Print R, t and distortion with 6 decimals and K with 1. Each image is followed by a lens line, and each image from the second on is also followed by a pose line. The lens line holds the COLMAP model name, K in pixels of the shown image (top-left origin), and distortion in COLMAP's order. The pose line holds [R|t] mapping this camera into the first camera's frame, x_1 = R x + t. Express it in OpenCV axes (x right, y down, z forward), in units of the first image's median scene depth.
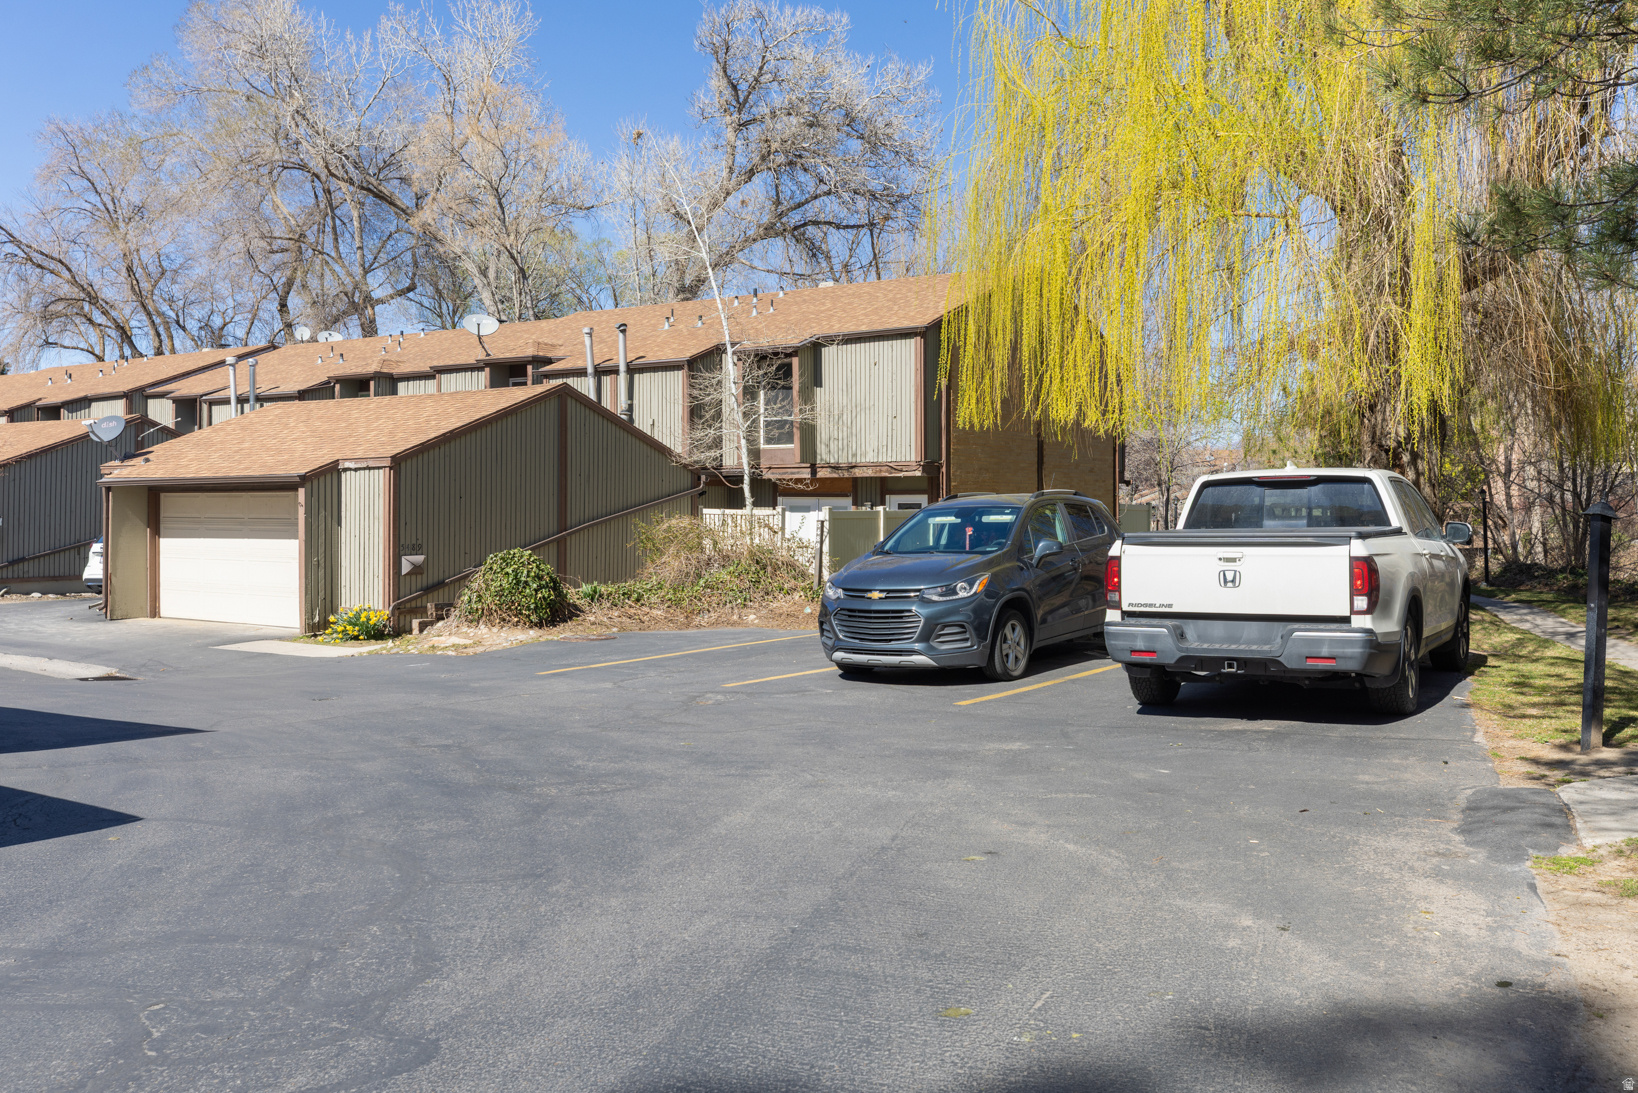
lens RADIAL K [[1495.2, 0, 874.5], [0, 1495.2, 475.6], [0, 0, 1]] dist [-0.000149, 0.004036]
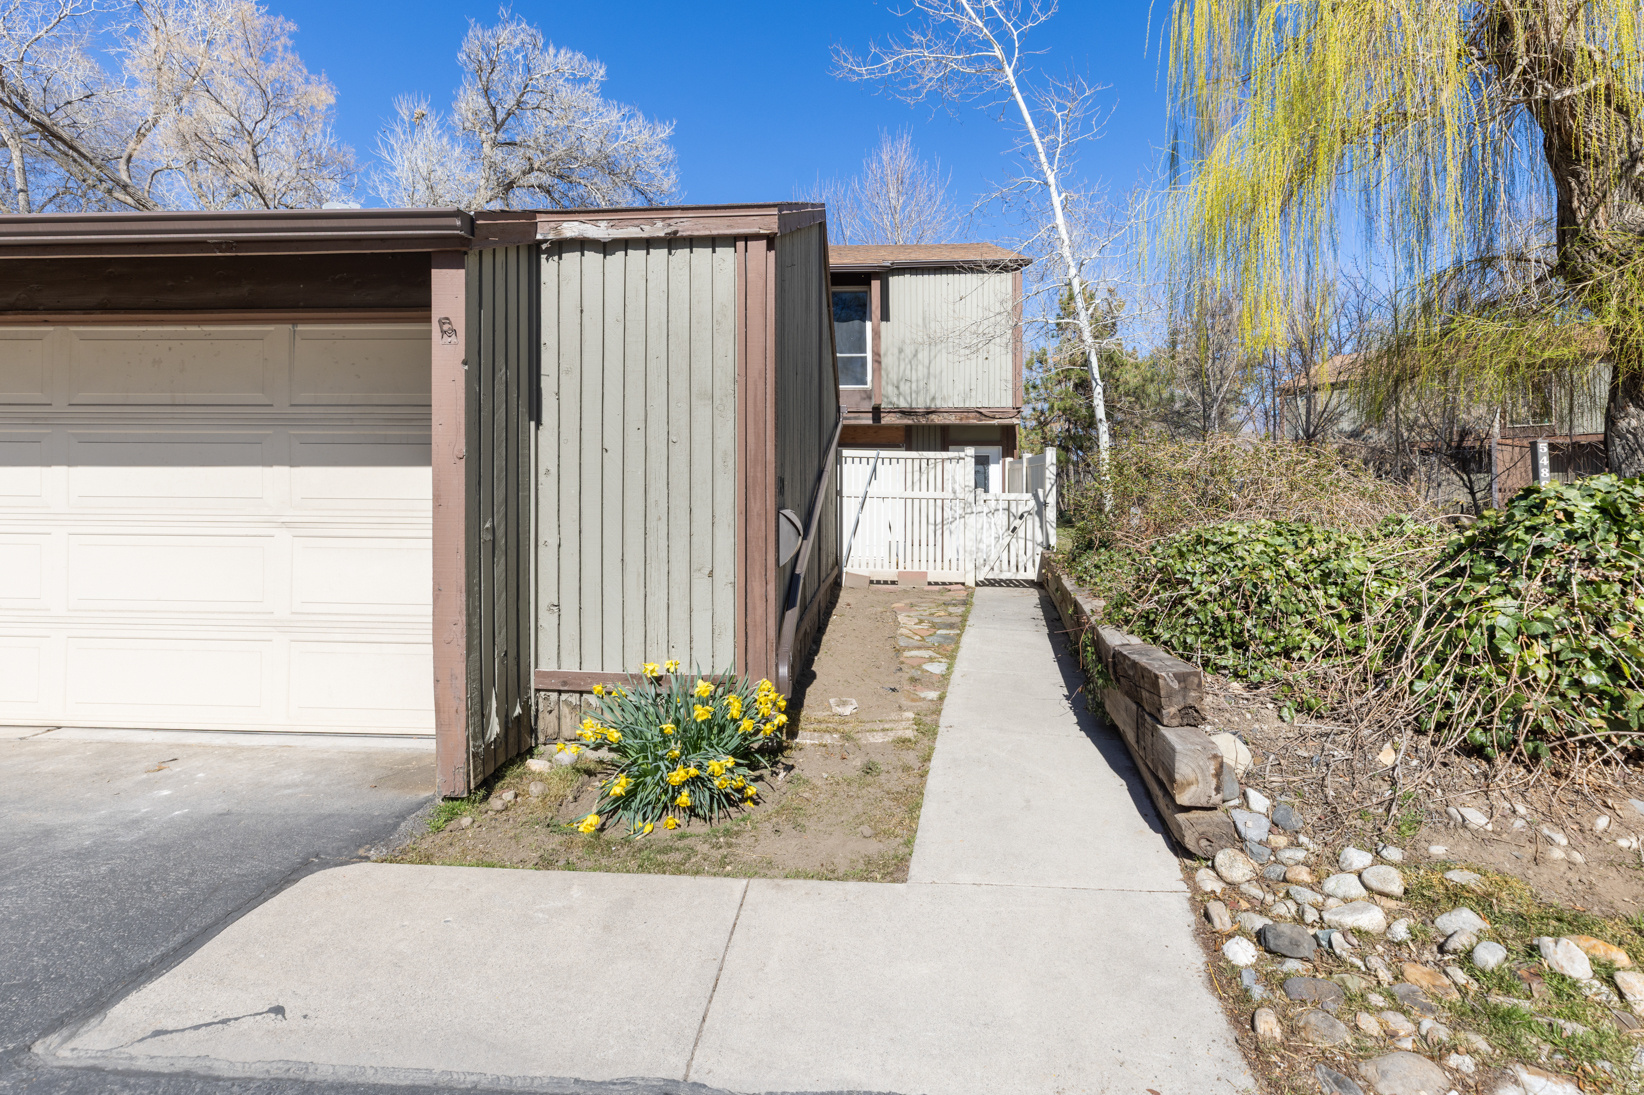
lens RADIAL K [[751.3, 0, 812.1], [0, 751.3, 490.5], [0, 0, 1]] dist [0.003652, 0.000341]
pose [[0.860592, 0.007438, 0.509241, -0.293042], [-0.017048, 0.999754, 0.014208, 0.034316], [-0.509010, -0.020909, 0.860507, 0.625326]]
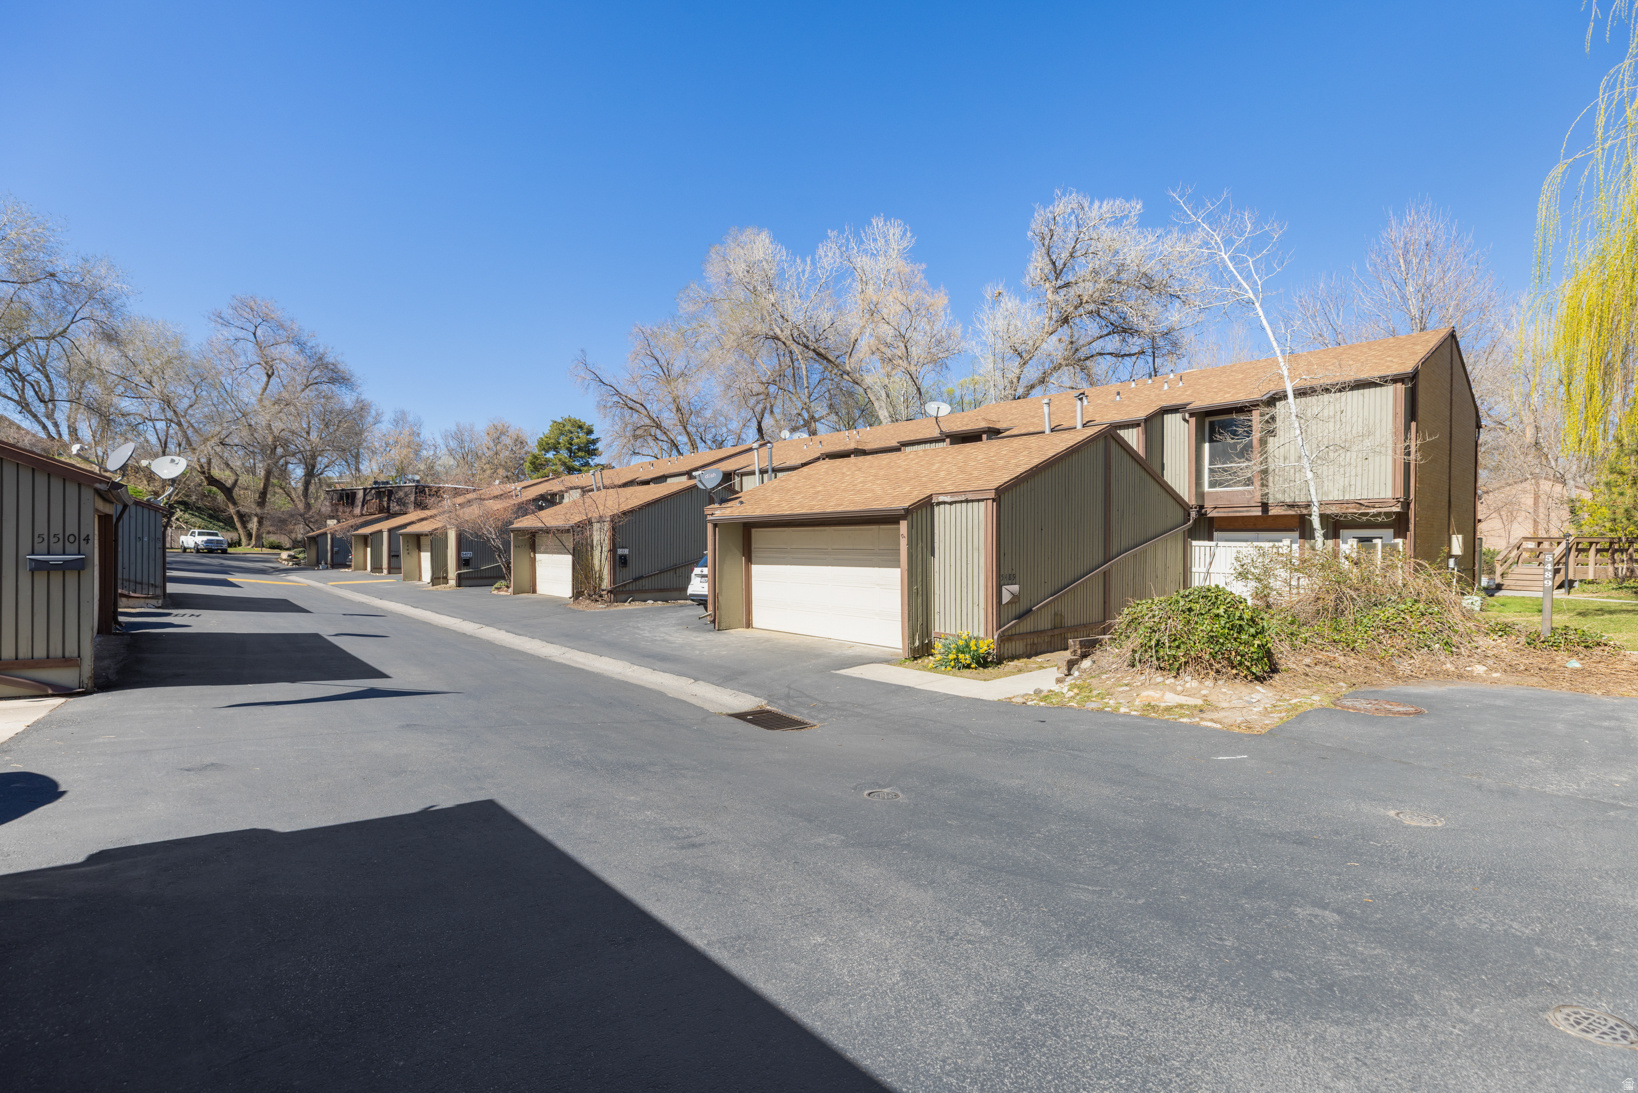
lens RADIAL K [[748.6, 0, 827.9], [0, 748.6, 548.8], [0, 0, 1]] dist [0.003652, 0.000341]
pose [[0.972231, 0.002009, -0.234015, -0.230222], [0.004369, 0.999633, 0.026733, 0.010332], [0.233982, -0.027013, 0.971865, 0.347439]]
